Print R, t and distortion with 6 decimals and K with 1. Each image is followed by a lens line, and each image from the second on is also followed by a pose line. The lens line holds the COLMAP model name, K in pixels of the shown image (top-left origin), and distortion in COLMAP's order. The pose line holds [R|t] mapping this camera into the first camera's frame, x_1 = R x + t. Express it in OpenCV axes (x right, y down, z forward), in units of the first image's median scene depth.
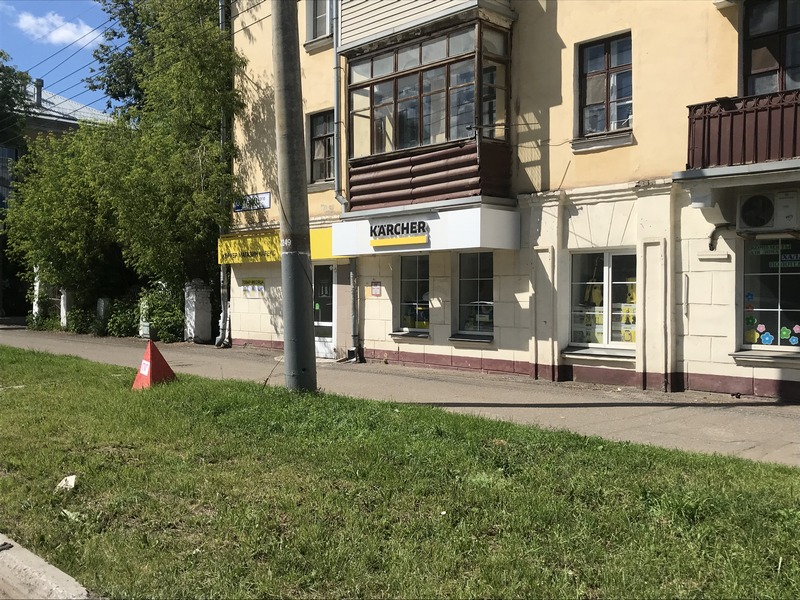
lens RADIAL K [[803.7, 0, 400.0], [0, 803.7, 300.0], [0, 0, 1]] dist [0.113231, -0.000029]
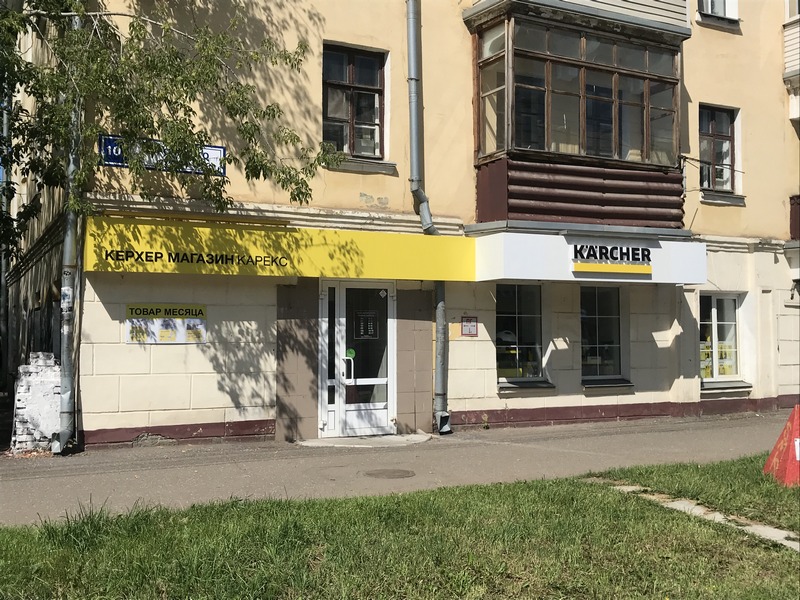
lens RADIAL K [[857.5, 0, 400.0], [0, 857.5, 300.0], [0, 0, 1]] dist [0.032430, -0.001275]
pose [[0.288685, 0.035011, 0.956784, -0.865318], [0.011349, 0.999136, -0.039985, -0.008410], [-0.957357, 0.022401, 0.288038, 0.923232]]
